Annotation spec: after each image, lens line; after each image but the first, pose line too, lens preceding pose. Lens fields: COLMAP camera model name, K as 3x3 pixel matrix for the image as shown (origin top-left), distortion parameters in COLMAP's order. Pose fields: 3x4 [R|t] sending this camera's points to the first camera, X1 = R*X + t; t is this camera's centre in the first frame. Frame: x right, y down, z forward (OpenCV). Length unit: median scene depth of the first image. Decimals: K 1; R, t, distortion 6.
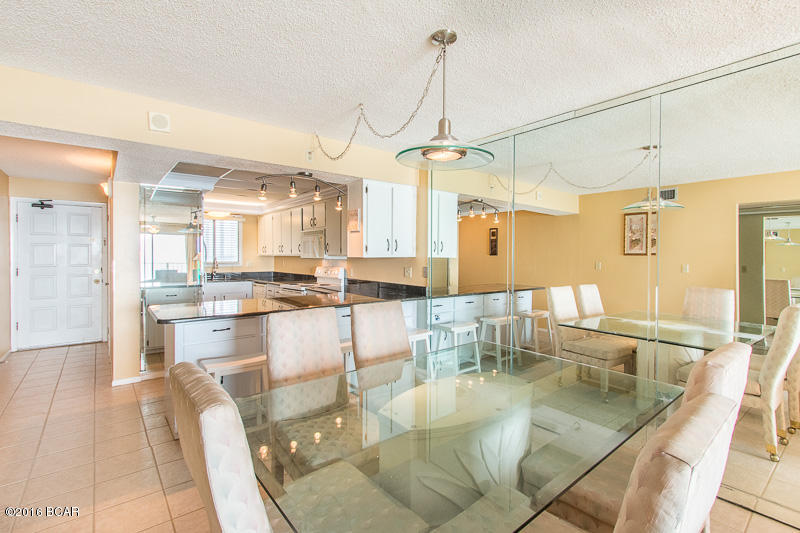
lens RADIAL K [[372.8, 0, 348.5], [0, 372.8, 253.4], [0, 0, 1]] dist [0.000105, -0.000109]
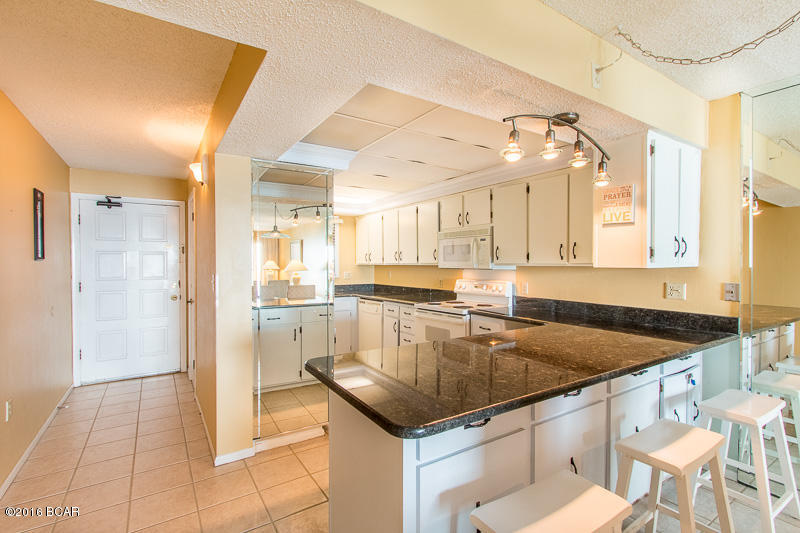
lens RADIAL K [[357.1, 0, 360.3], [0, 357.1, 261.9], [0, 0, 1]] dist [0.002581, 0.000231]
pose [[0.997694, -0.005530, -0.067651, -0.232216], [0.005563, 0.999984, 0.000289, -0.000586], [0.067648, -0.000665, 0.997709, 0.269995]]
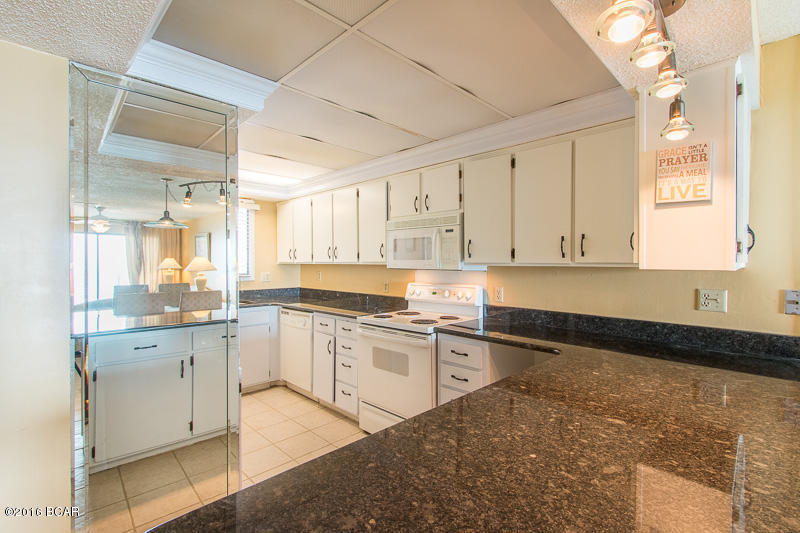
lens RADIAL K [[372.8, 0, 357.3], [0, 372.8, 264.1], [0, 0, 1]] dist [0.000105, -0.000109]
pose [[0.991542, -0.003014, 0.129753, -0.243027], [0.001600, 0.999938, 0.010999, 0.000017], [-0.129779, -0.010699, 0.991485, 0.433986]]
